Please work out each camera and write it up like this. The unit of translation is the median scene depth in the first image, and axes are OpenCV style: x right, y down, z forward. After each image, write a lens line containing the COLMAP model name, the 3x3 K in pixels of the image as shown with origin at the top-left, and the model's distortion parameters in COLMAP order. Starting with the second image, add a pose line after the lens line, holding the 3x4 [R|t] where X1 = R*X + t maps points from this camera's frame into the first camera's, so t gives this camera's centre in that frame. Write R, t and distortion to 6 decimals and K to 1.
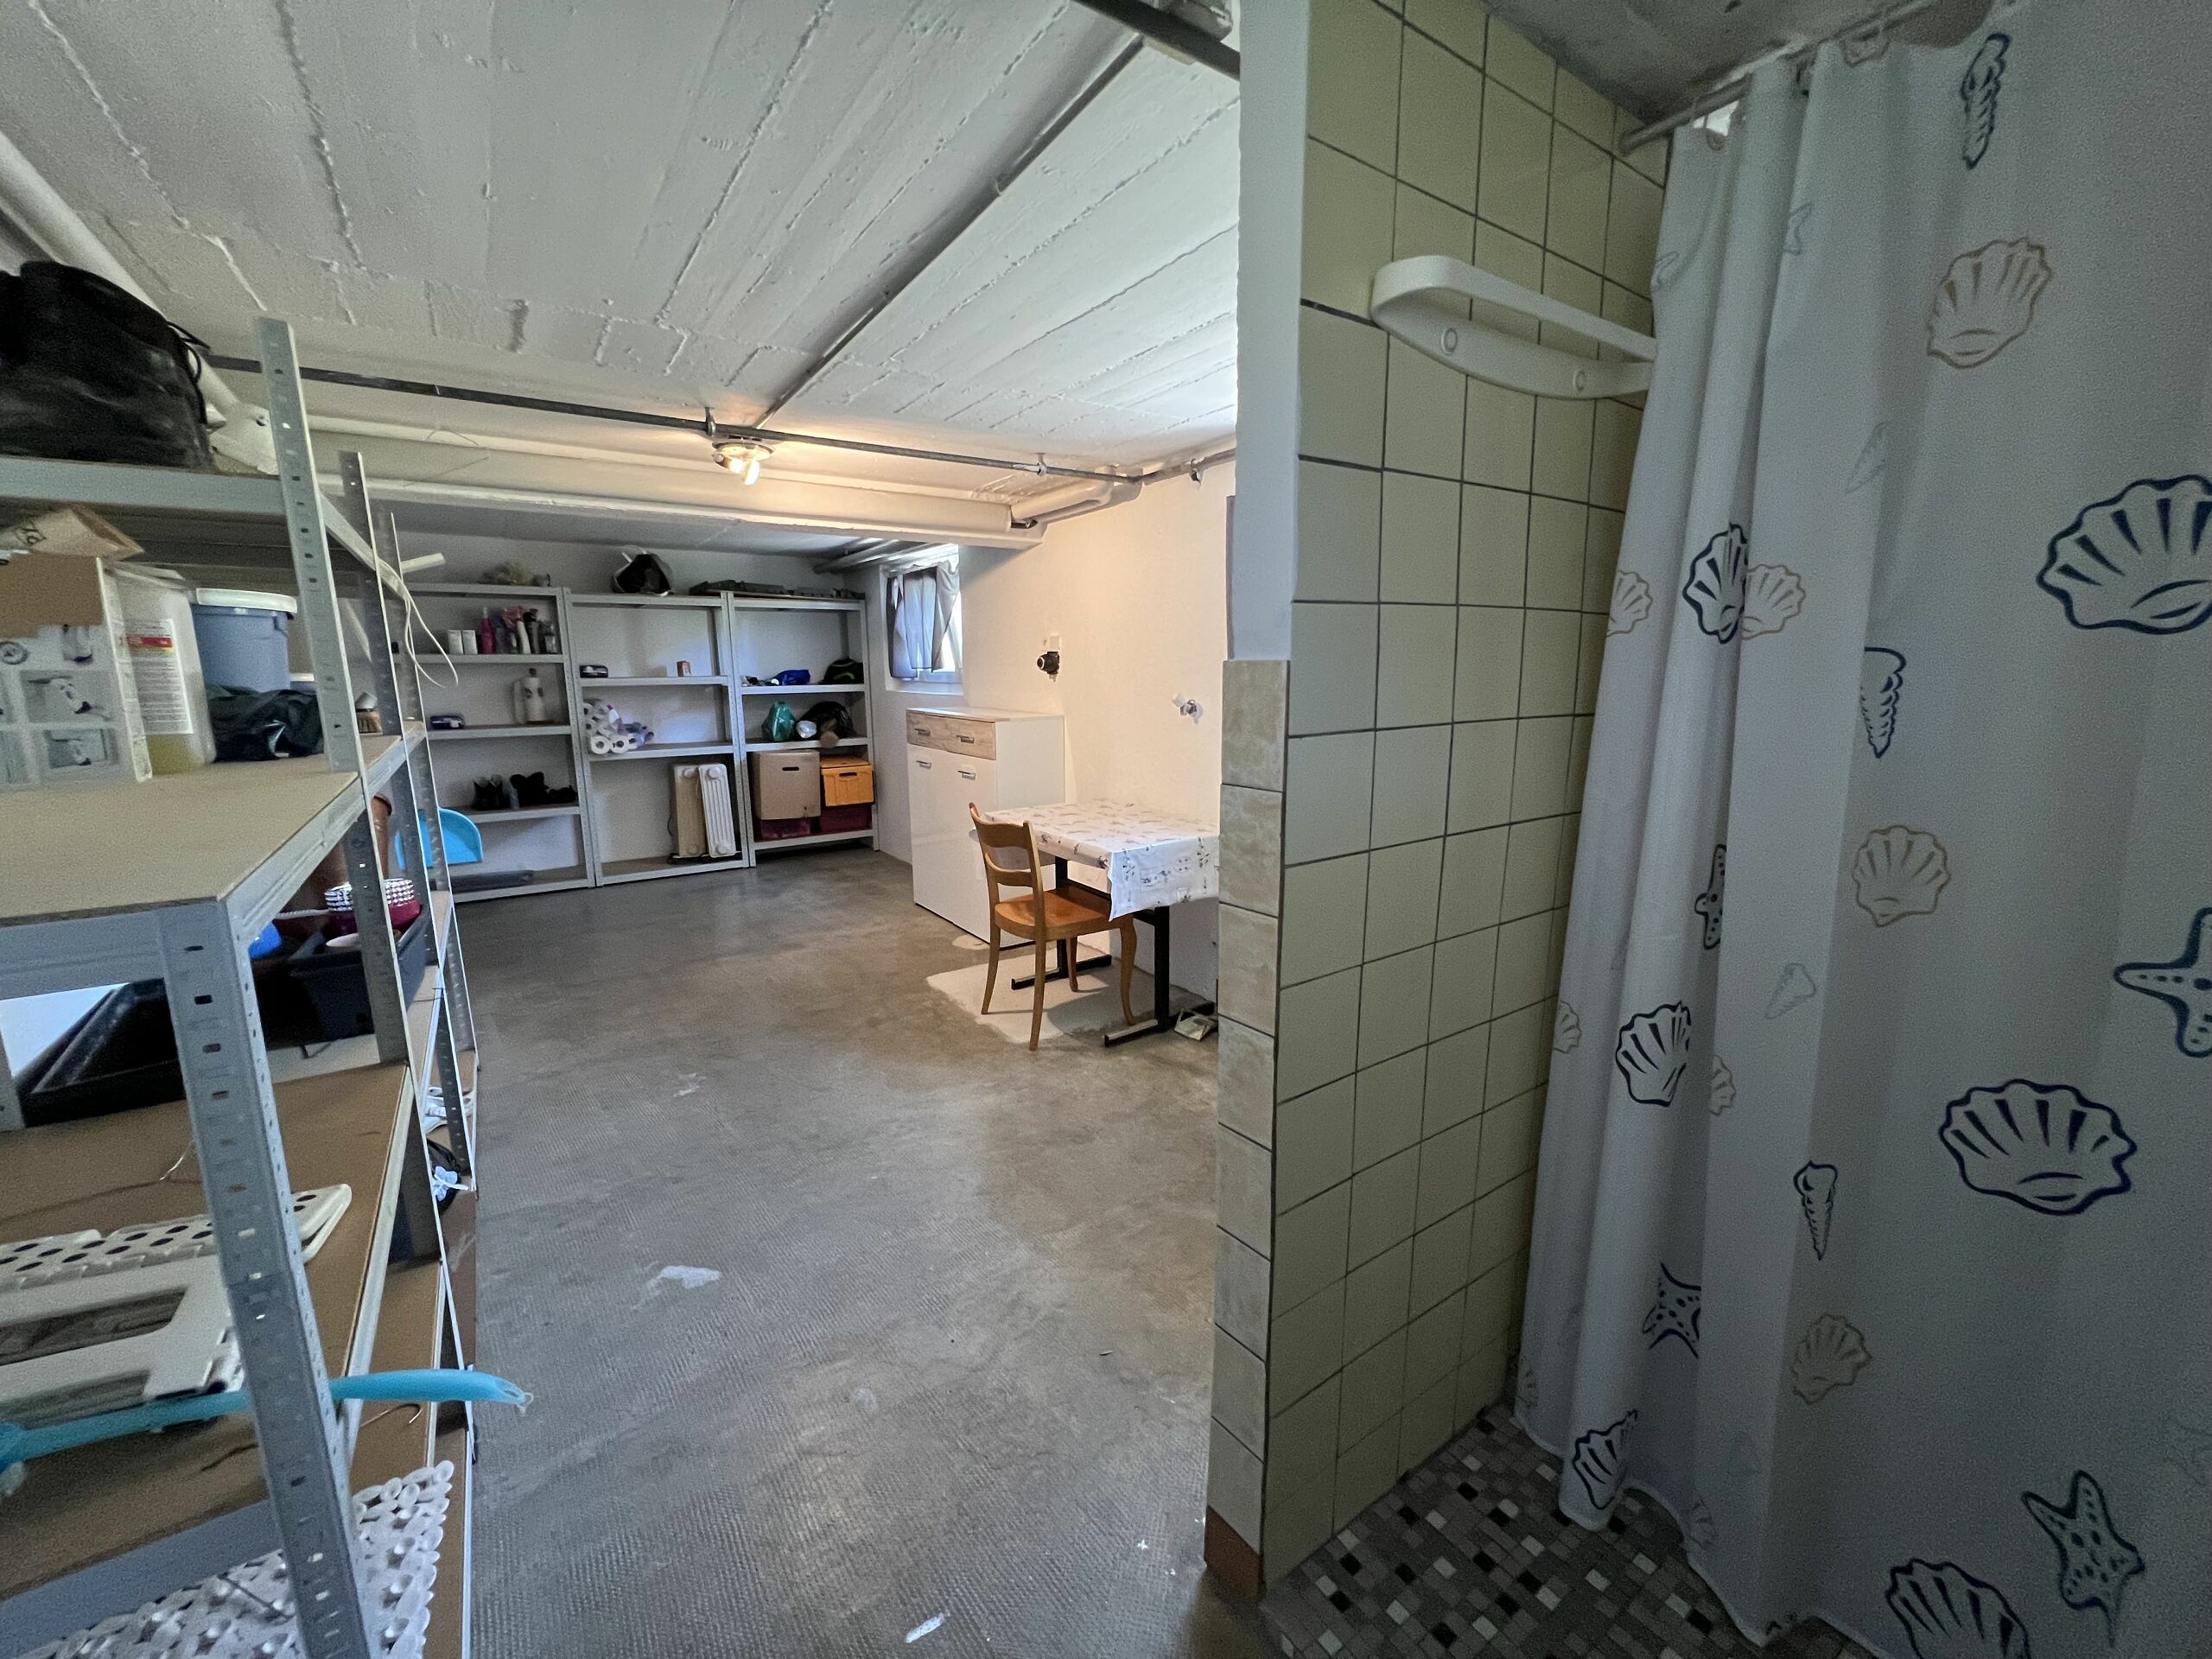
lens RADIAL K [[882.6, 0, 1098.5], [0, 882.6, 830.1], [0, 0, 1]] dist [-0.002590, 0.000368]
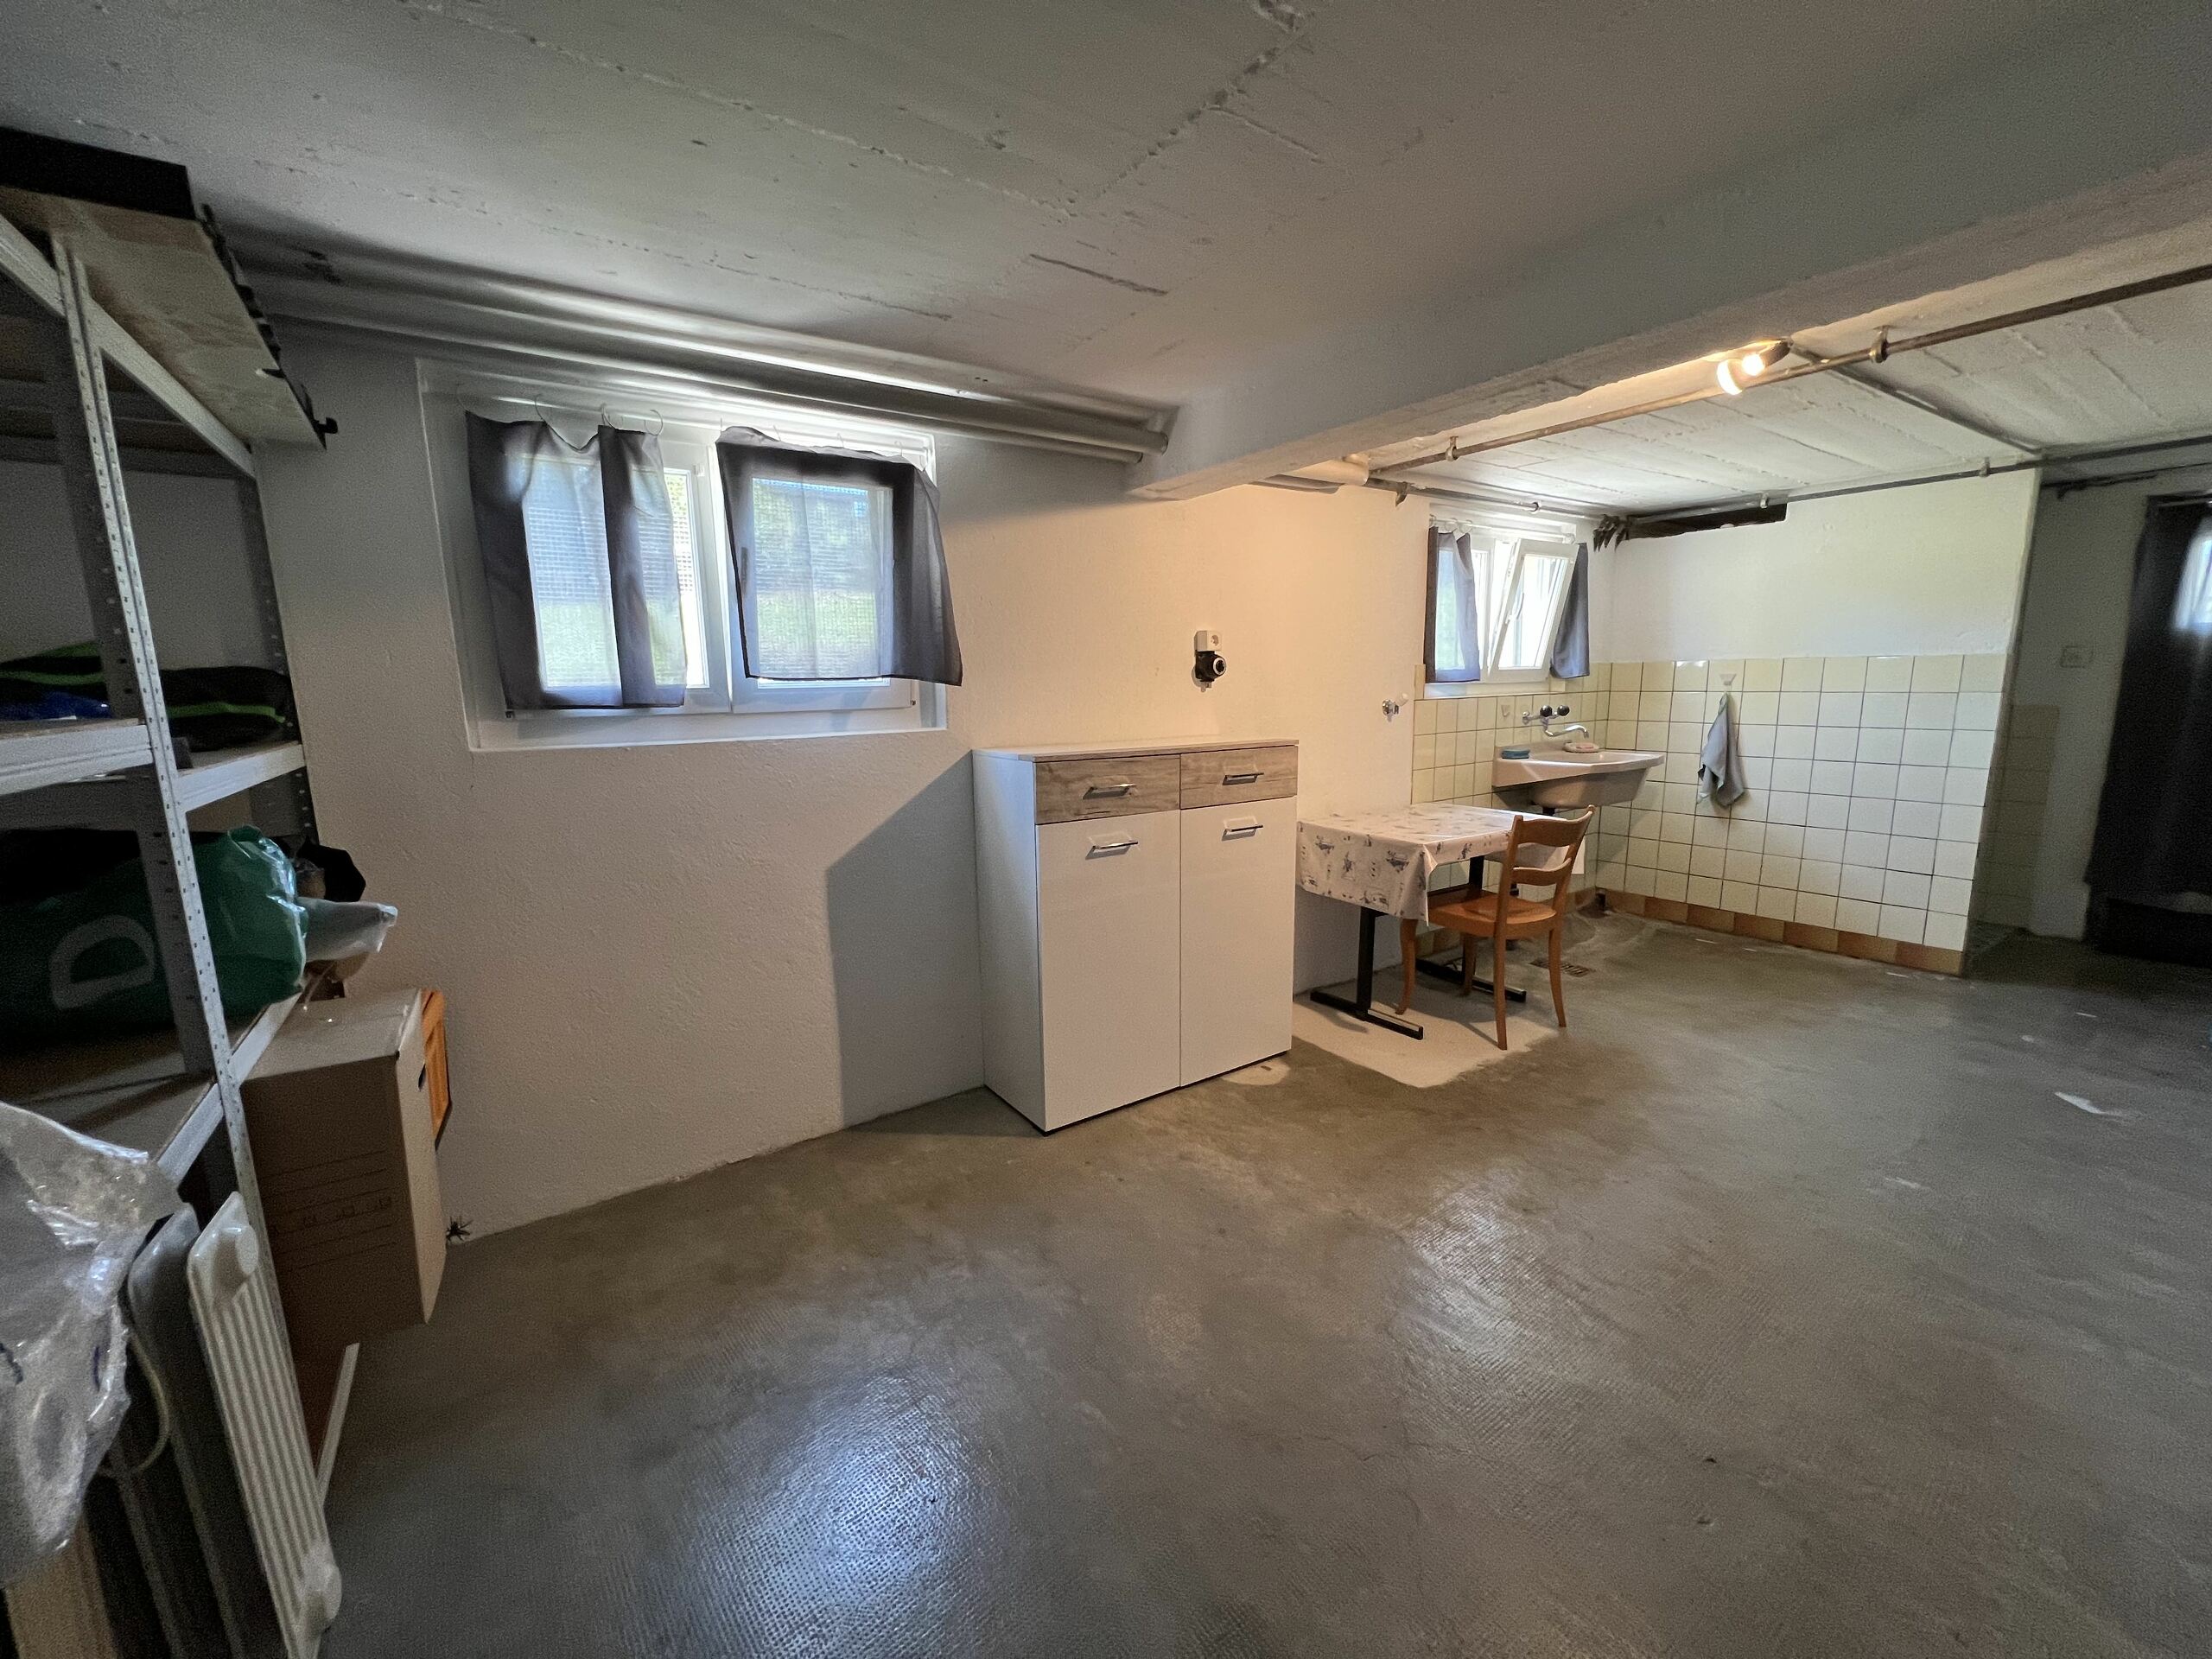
lens RADIAL K [[882.6, 0, 1098.5], [0, 882.6, 830.1], [0, 0, 1]] dist [-0.002590, 0.000368]
pose [[0.011583, -0.159634, 0.987108, -0.945140], [0.202920, 0.967009, 0.154003, -0.220843], [-0.979127, 0.198520, 0.043594, 1.264666]]
